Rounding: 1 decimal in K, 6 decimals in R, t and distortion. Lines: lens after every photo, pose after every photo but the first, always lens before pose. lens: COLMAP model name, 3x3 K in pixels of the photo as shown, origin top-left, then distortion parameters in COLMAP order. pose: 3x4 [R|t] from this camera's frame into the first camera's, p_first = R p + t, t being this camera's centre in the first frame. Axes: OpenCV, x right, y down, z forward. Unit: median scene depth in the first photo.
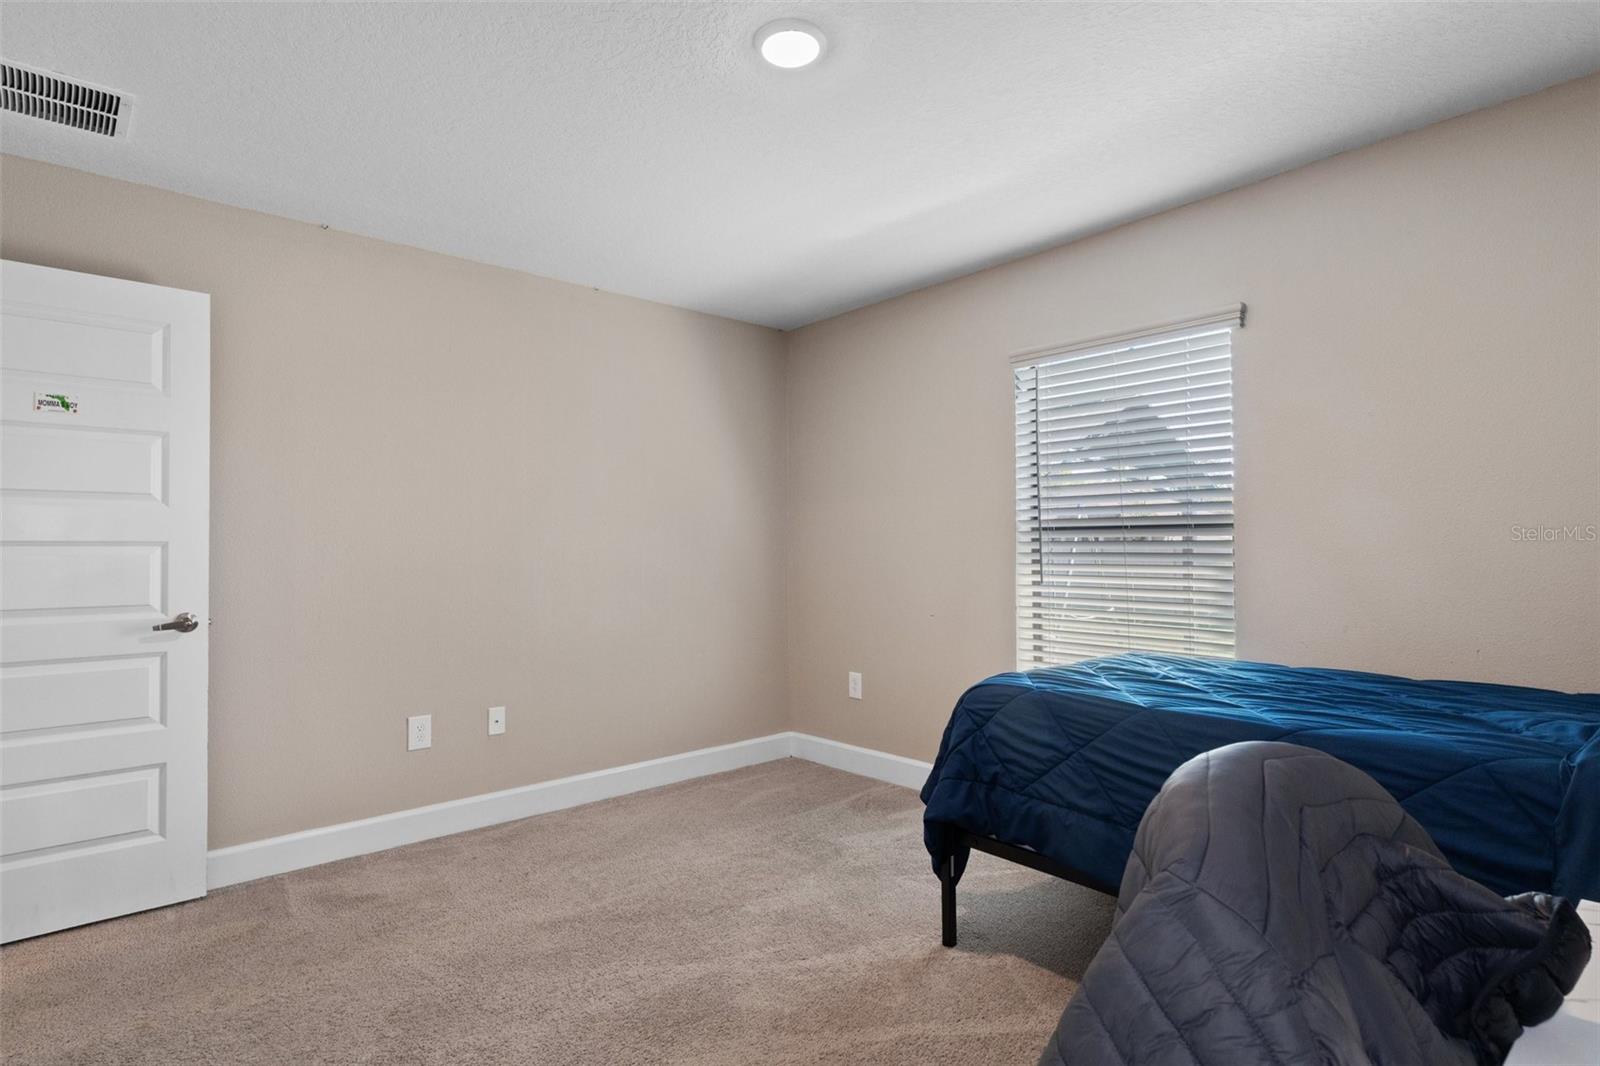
lens RADIAL K [[811.4, 0, 800.0], [0, 811.4, 533.0], [0, 0, 1]] dist [-0.000619, -0.000068]
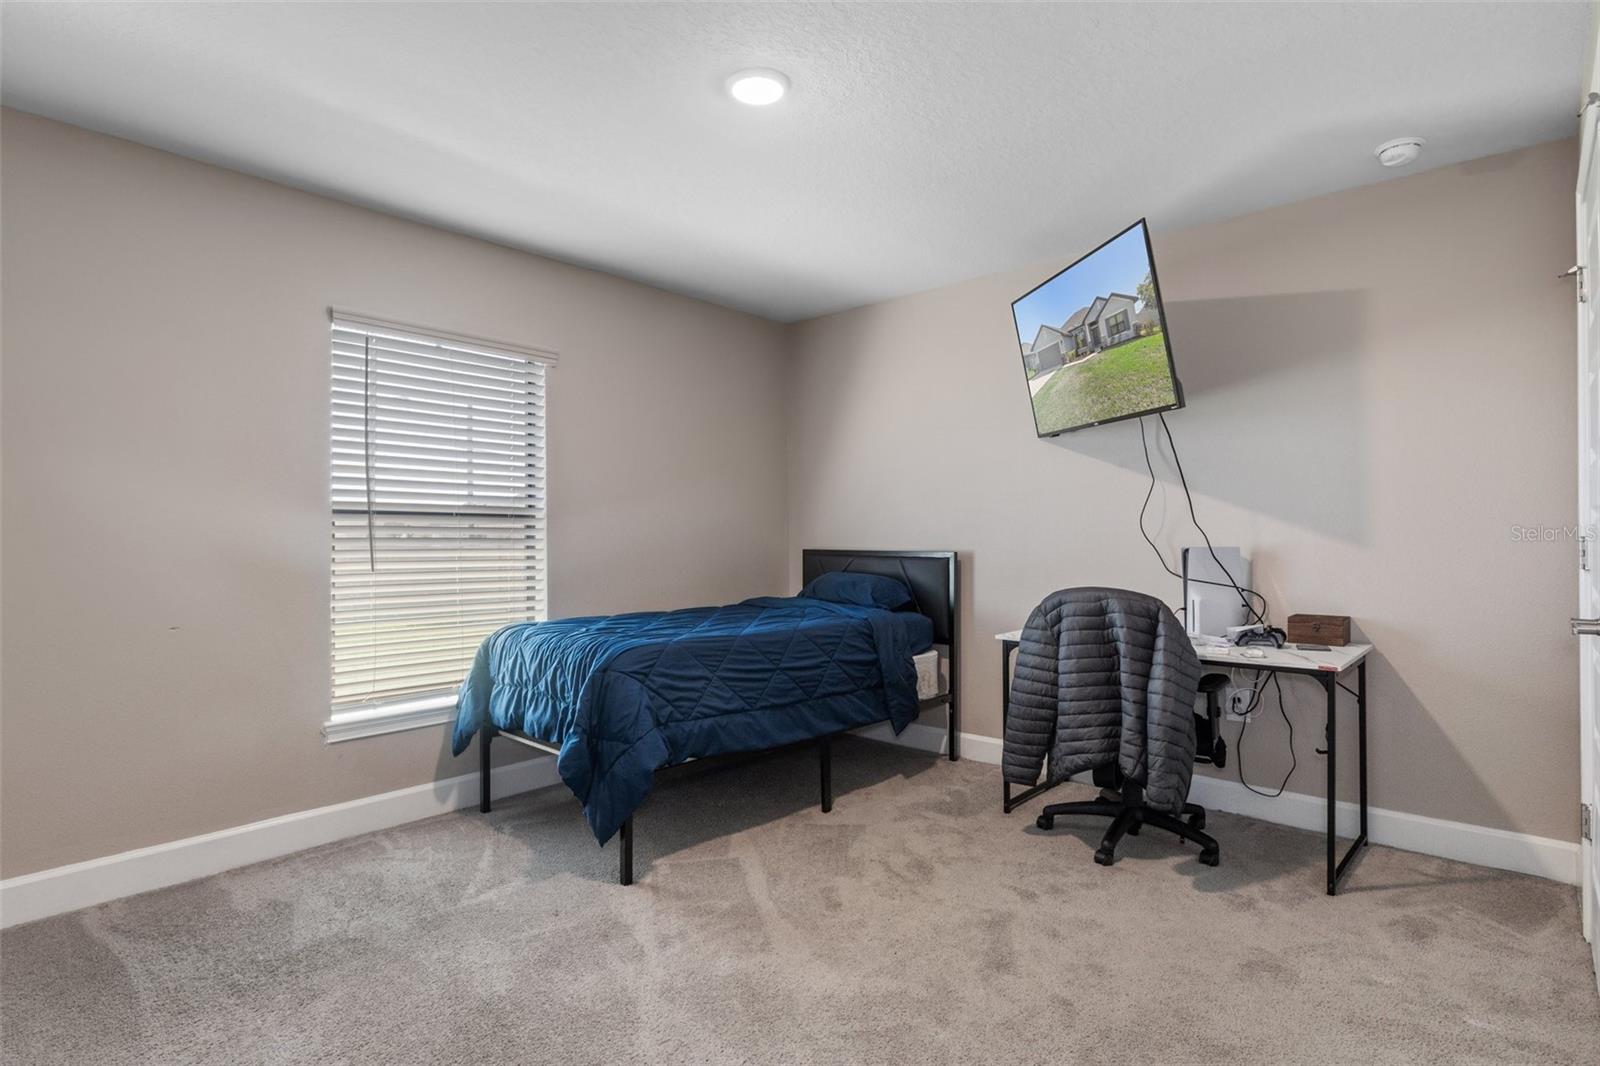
lens RADIAL K [[837.5, 0, 800.0], [0, 837.5, 533.0], [0, 0, 1]] dist [0.000178, -0.000037]
pose [[-0.116193, 0.008418, 0.993191, -0.789466], [-0.018973, 0.999763, -0.010693, 0.021672], [-0.993045, -0.020087, -0.116005, 0.710111]]
